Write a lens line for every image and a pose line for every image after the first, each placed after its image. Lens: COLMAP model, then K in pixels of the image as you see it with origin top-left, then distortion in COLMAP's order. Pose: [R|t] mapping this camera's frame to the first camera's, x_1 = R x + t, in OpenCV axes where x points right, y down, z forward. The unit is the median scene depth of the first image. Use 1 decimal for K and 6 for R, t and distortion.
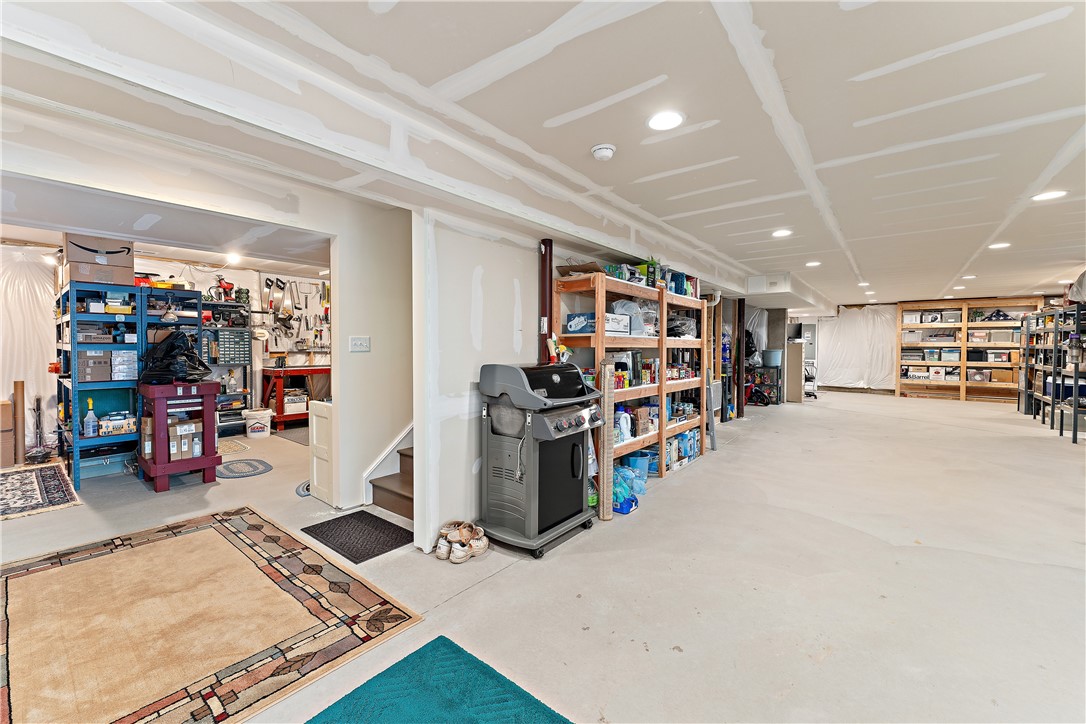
lens RADIAL K [[435.8, 0, 542.4], [0, 435.8, 357.3], [0, 0, 1]] dist [0.001610, 0.000007]
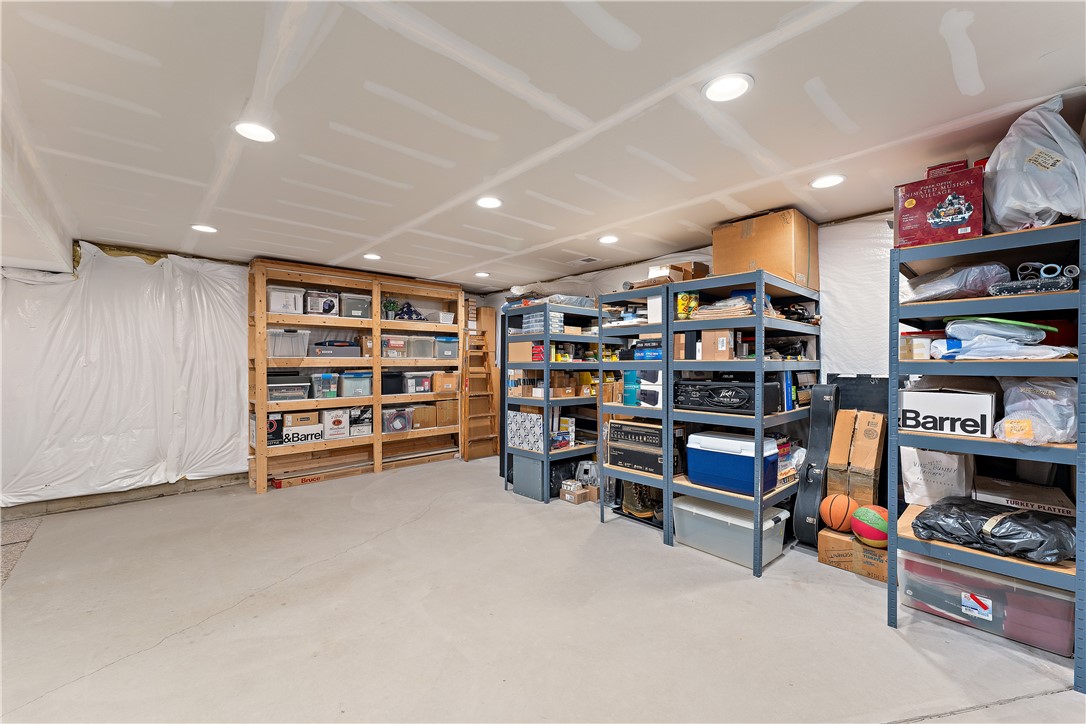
lens RADIAL K [[435.8, 0, 542.1], [0, 435.8, 364.2], [0, 0, 1]] dist [0.001610, 0.000007]
pose [[0.145598, -0.007330, 0.989317, 0.478631], [0.033653, 0.999431, 0.002452, -0.020978], [-0.988771, 0.032936, 0.145761, 0.719135]]
